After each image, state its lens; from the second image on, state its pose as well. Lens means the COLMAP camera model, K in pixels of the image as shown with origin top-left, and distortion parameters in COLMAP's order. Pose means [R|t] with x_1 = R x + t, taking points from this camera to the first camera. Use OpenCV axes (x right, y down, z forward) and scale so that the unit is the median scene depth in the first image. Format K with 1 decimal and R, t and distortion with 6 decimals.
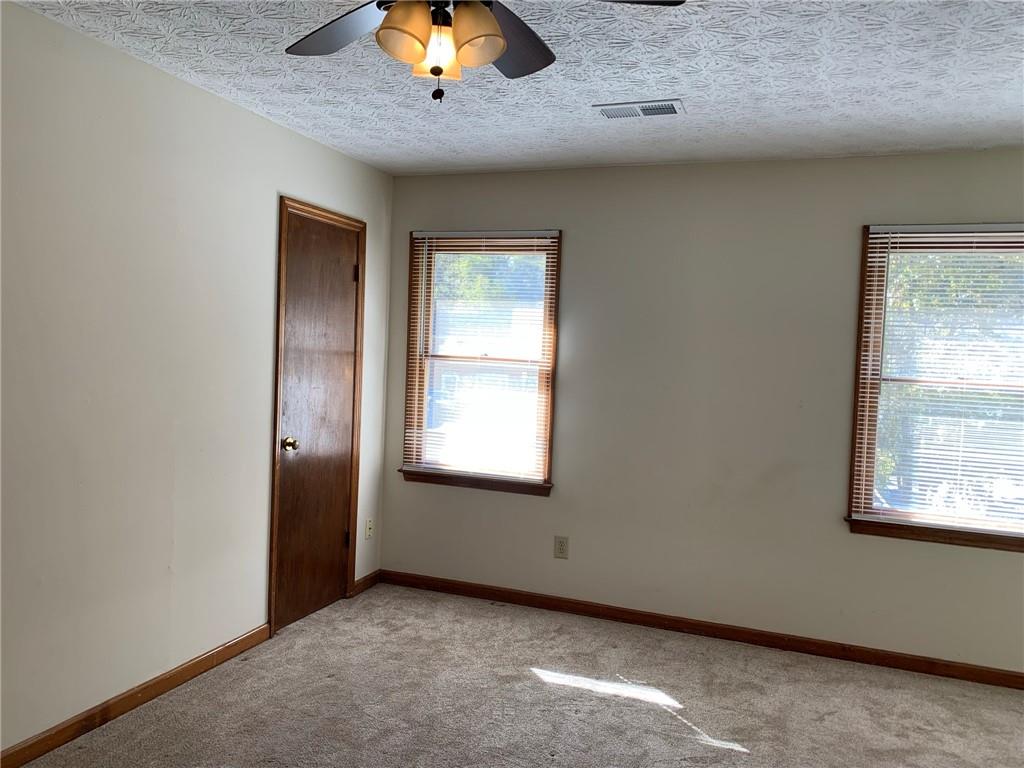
lens RADIAL K [[790.1, 0, 518.7], [0, 790.1, 382.5], [0, 0, 1]] dist [0.053943, -0.066234]
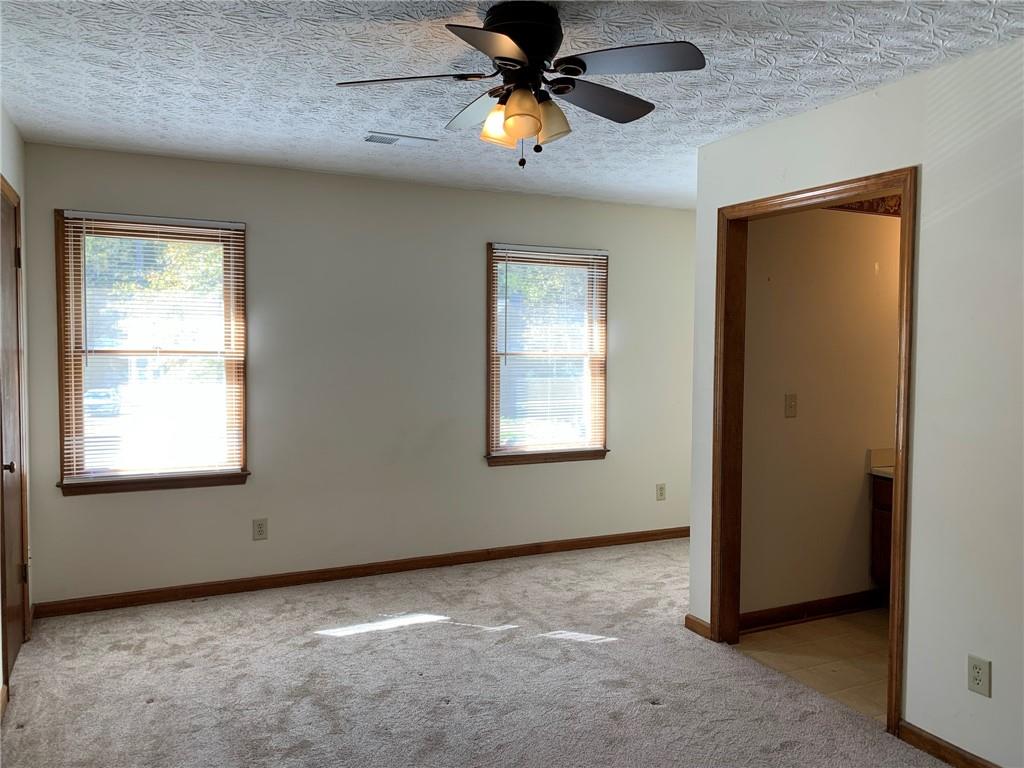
lens RADIAL K [[790.1, 0, 508.2], [0, 790.1, 382.1], [0, 0, 1]] dist [0.053943, -0.066234]
pose [[0.684151, -0.074871, 0.725487, -0.533939], [0.048622, 0.997186, 0.057059, -0.033360], [-0.727718, -0.003762, 0.685866, 0.047137]]
